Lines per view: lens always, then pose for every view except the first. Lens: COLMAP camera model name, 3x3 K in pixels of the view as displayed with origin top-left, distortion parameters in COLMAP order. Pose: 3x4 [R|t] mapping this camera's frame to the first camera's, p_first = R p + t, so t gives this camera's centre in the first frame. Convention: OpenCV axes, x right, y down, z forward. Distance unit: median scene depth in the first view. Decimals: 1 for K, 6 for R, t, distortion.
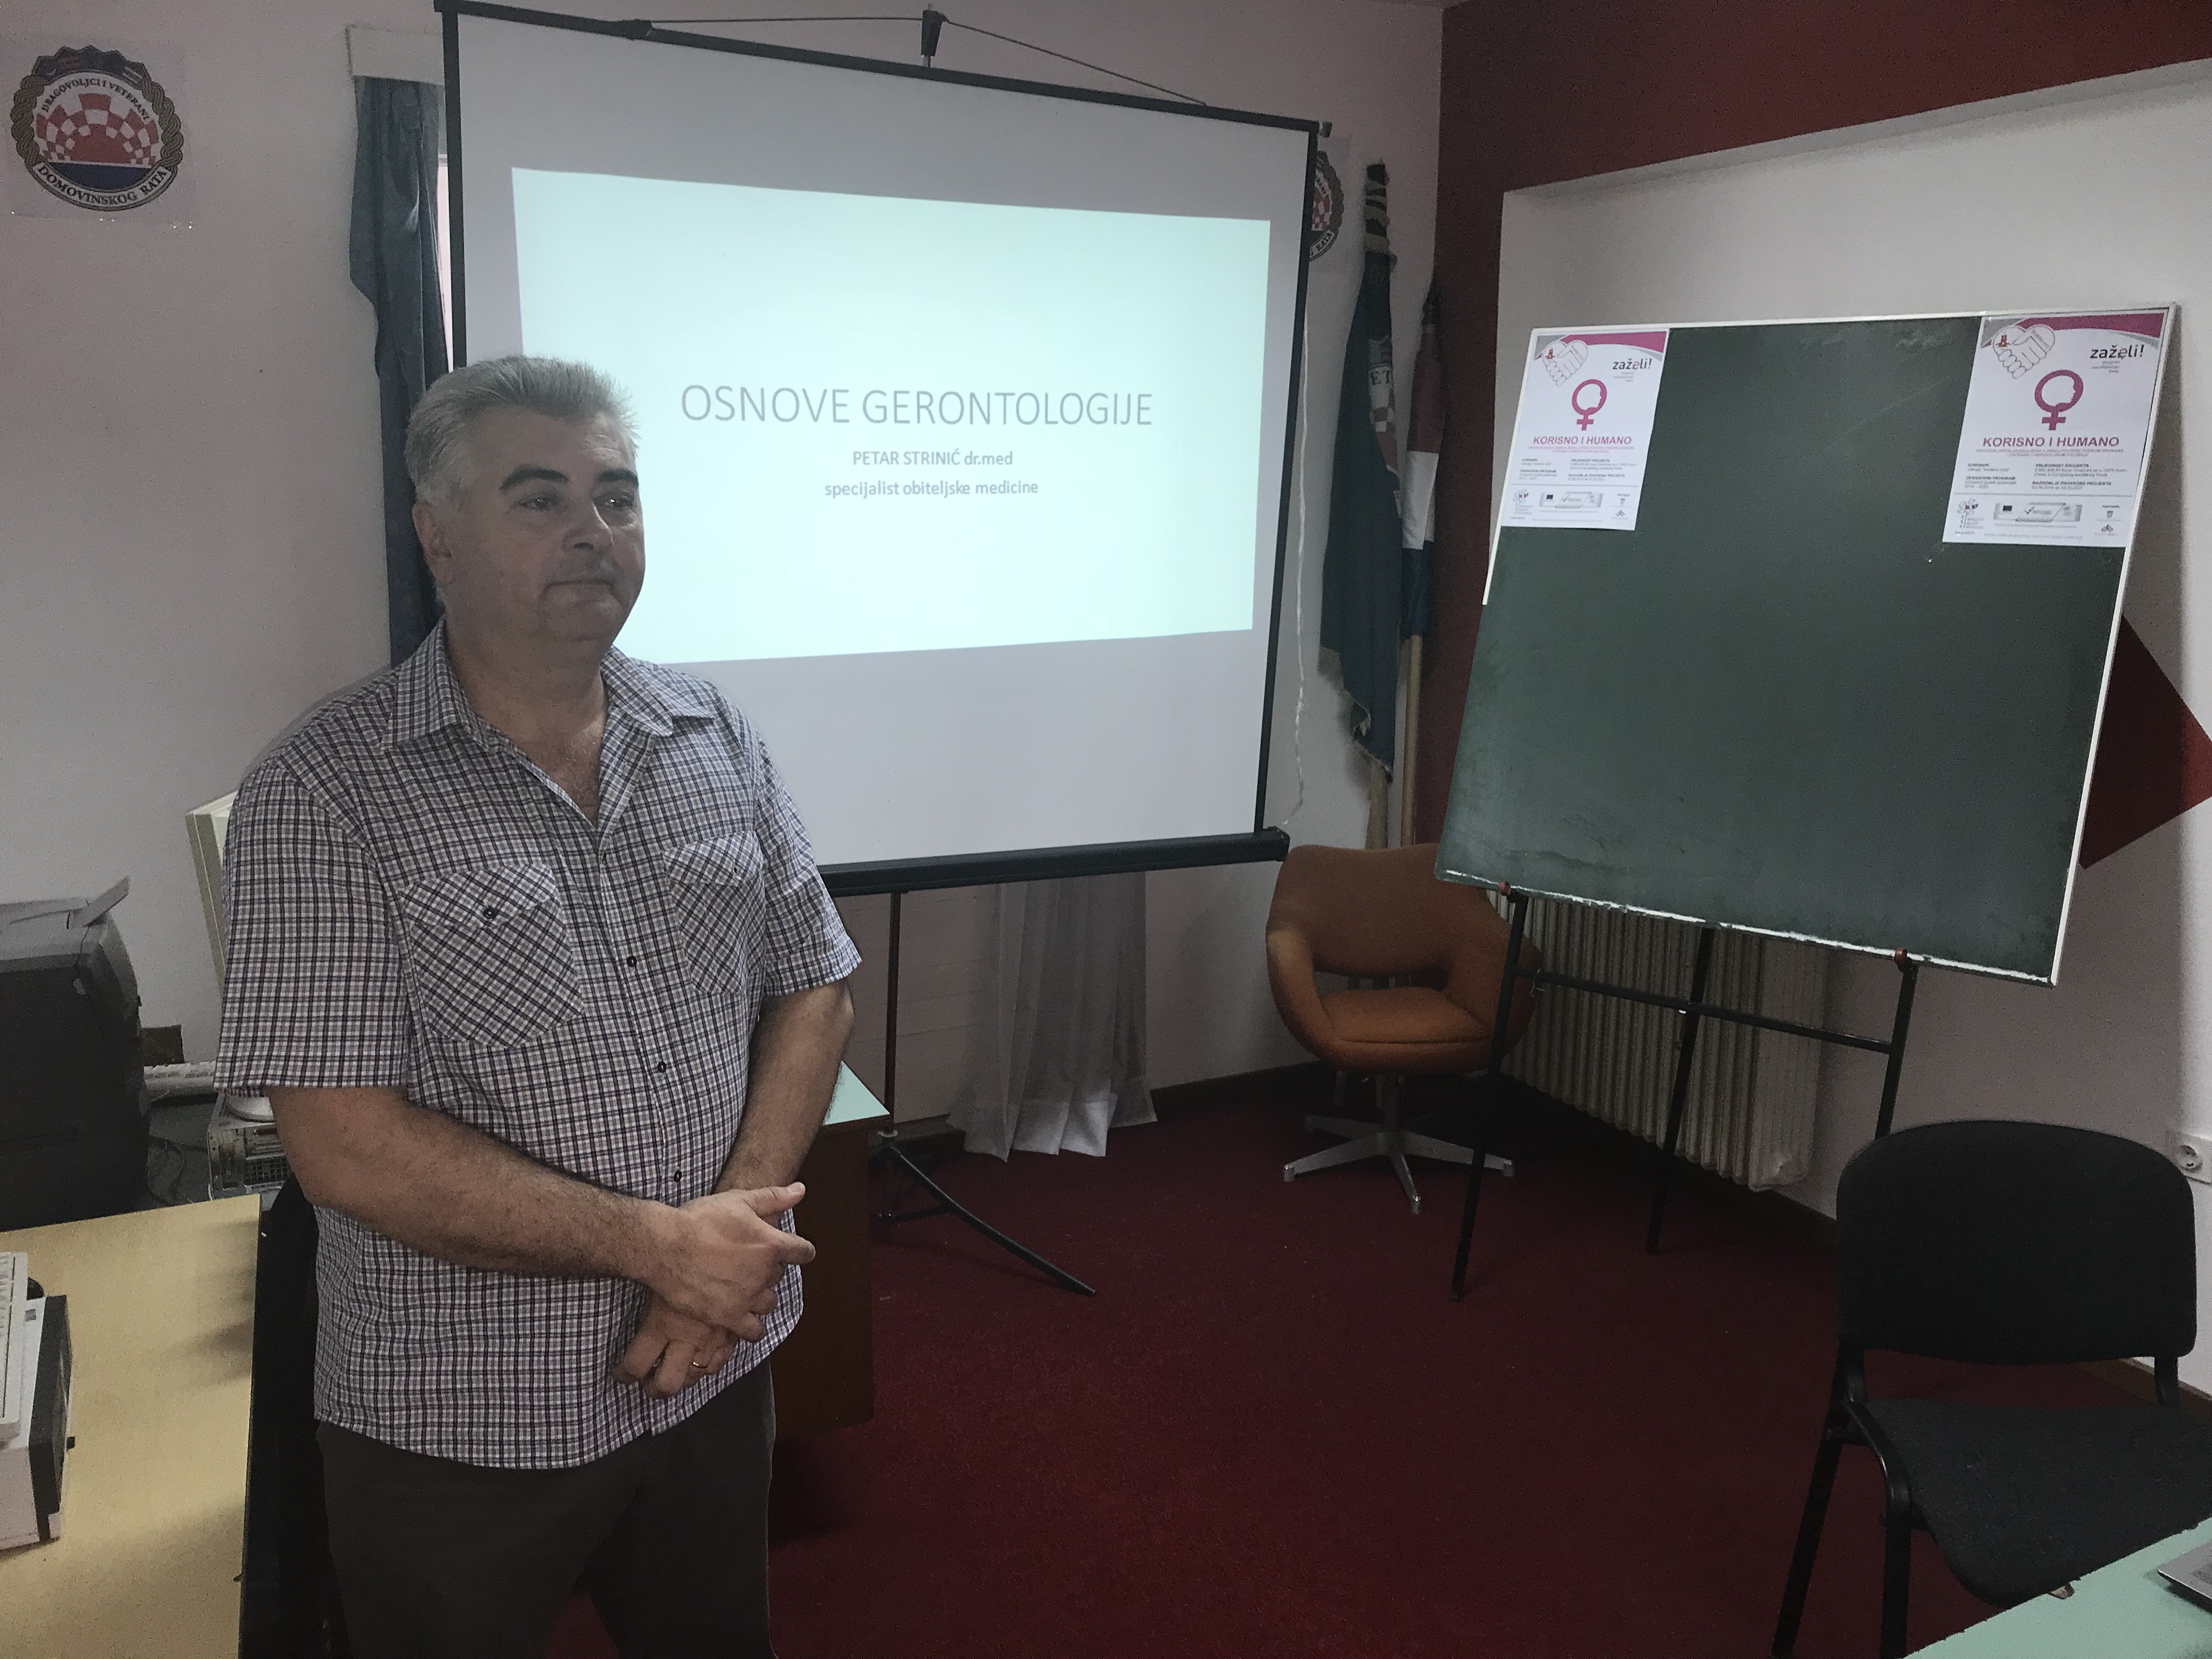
lens RADIAL K [[1897.8, 0, 1106.0], [0, 1897.8, 829.5], [0, 0, 1]] dist [0.012614, -0.012709]
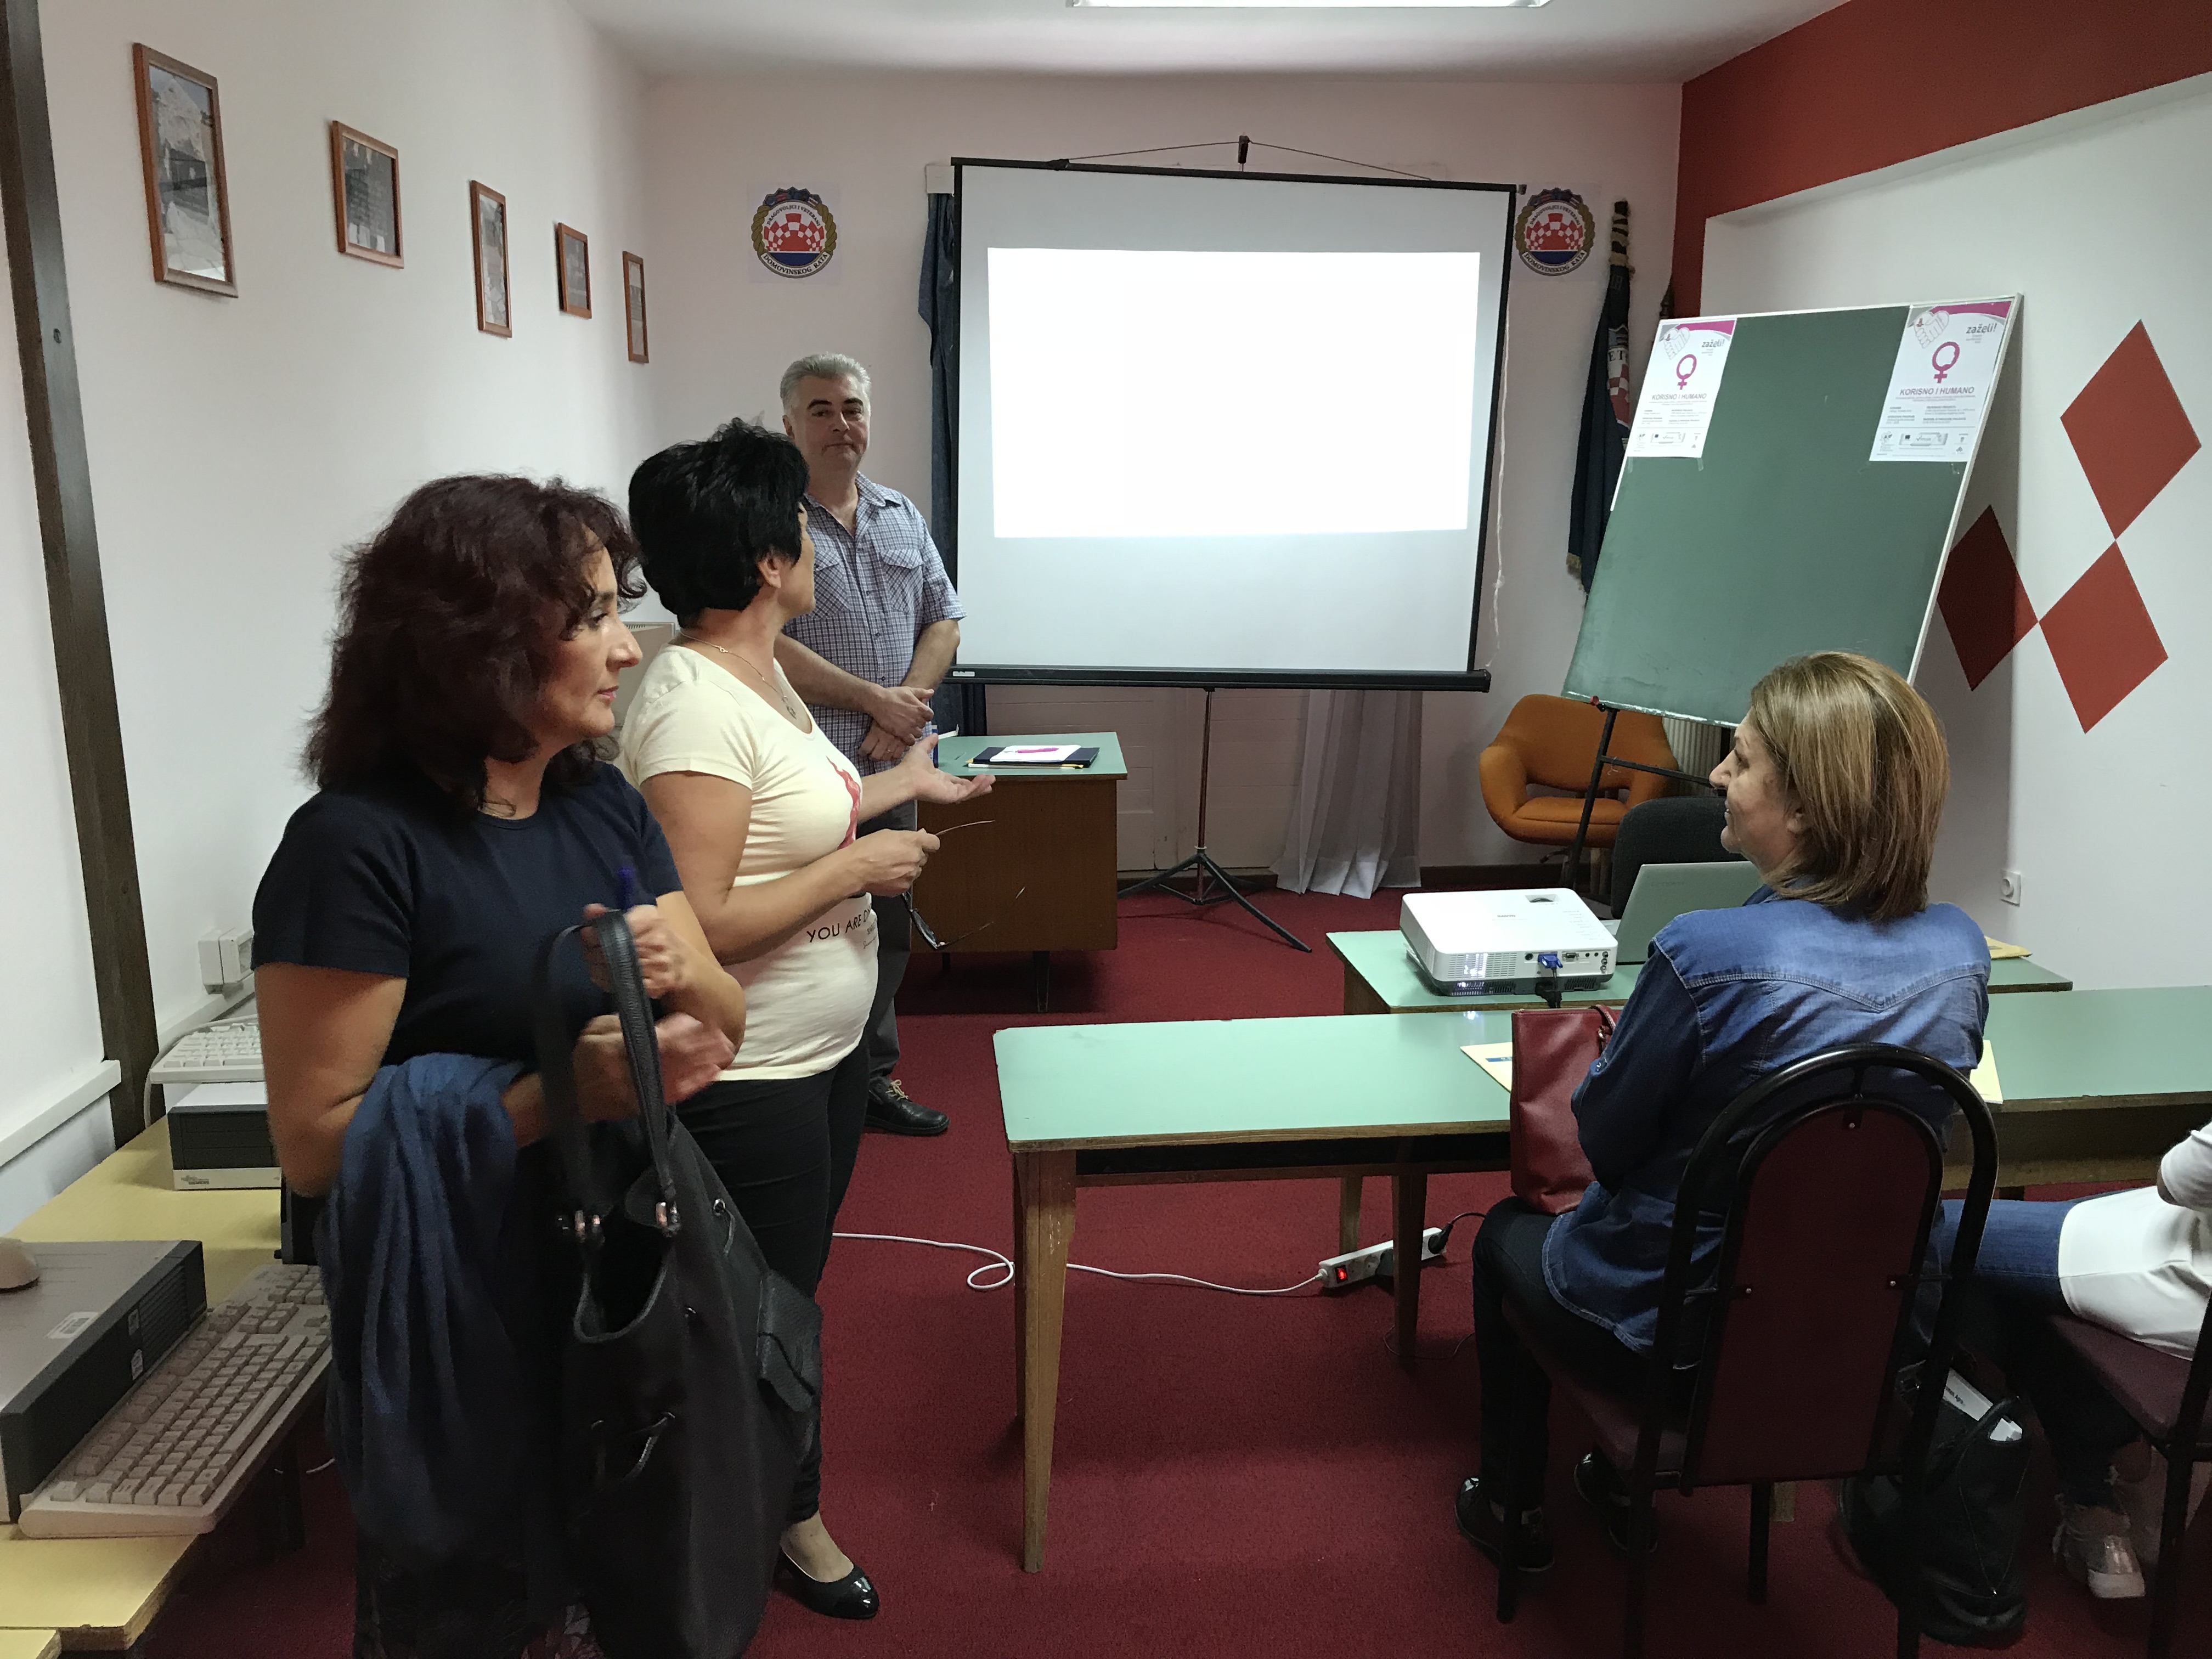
lens RADIAL K [[2042.9, 0, 1106.0], [0, 2042.9, 829.5], [0, 0, 1]] dist [-0.011297, 0.005358]
pose [[0.924921, 0.064479, -0.374652, 0.484122], [-0.068865, 0.997625, 0.001684, 0.161961], [0.373870, 0.024243, 0.927164, -0.635841]]
